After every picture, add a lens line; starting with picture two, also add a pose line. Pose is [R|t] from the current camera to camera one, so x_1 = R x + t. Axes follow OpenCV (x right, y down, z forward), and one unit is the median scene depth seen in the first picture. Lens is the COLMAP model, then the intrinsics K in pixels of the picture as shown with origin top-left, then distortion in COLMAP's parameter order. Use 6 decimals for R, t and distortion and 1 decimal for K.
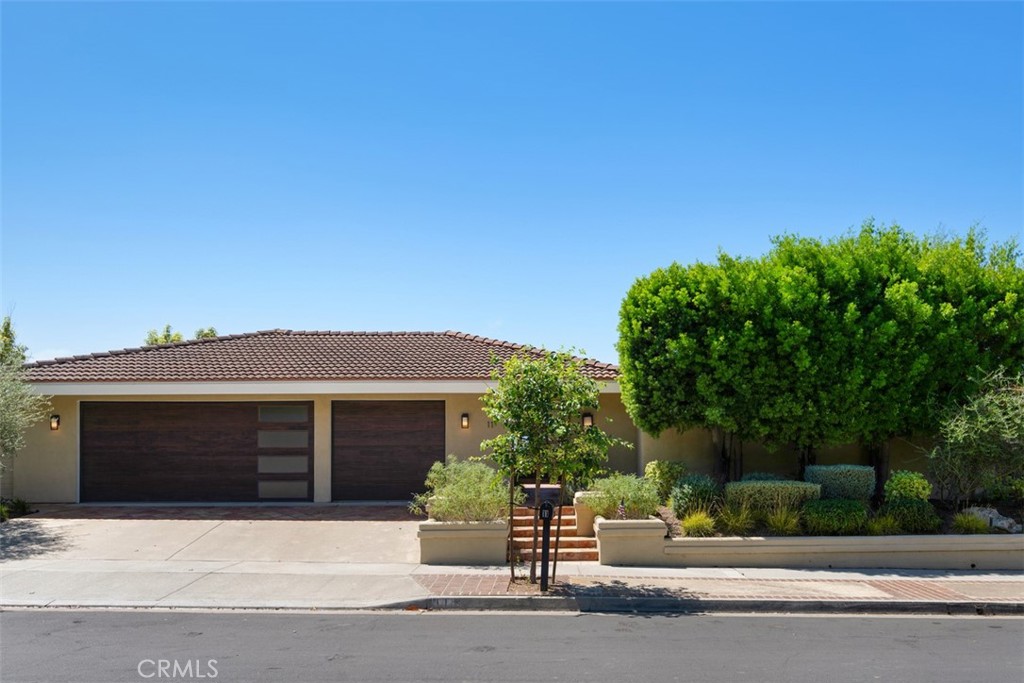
lens RADIAL K [[877.2, 0, 511.9], [0, 877.2, 361.0], [0, 0, 1]] dist [-0.003123, -0.013293]
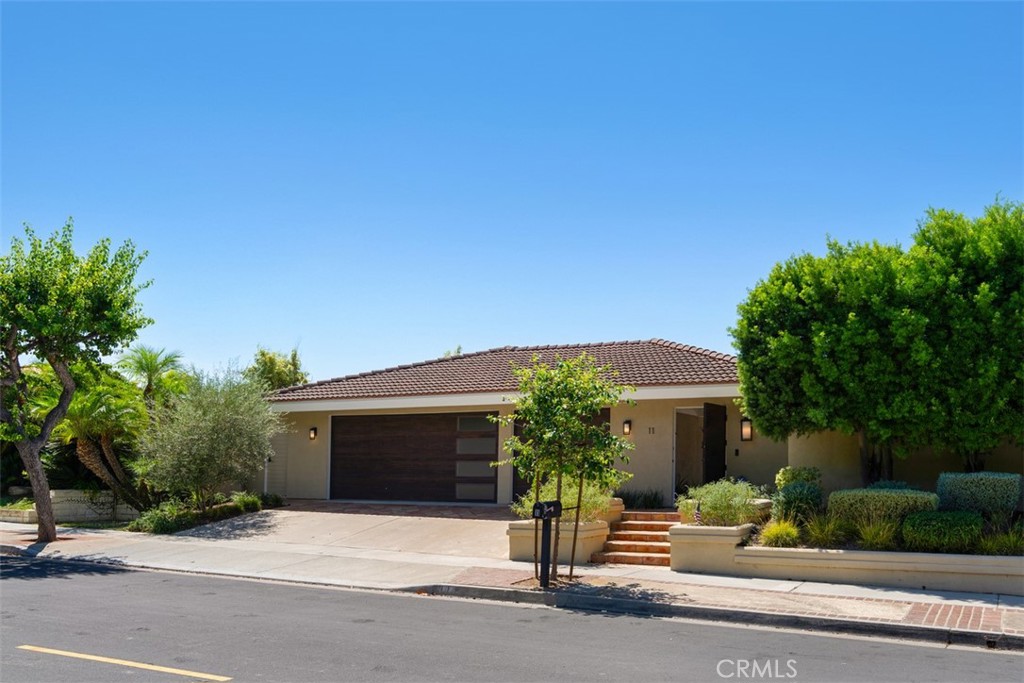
lens RADIAL K [[898.7, 0, 512.1], [0, 898.7, 341.6], [0, 0, 1]] dist [-0.009175, 0.002868]
pose [[0.885452, -0.058519, -0.461032, 0.382099], [0.044464, 0.998157, -0.041300, 0.007040], [0.462599, 0.016070, 0.886422, 0.010239]]
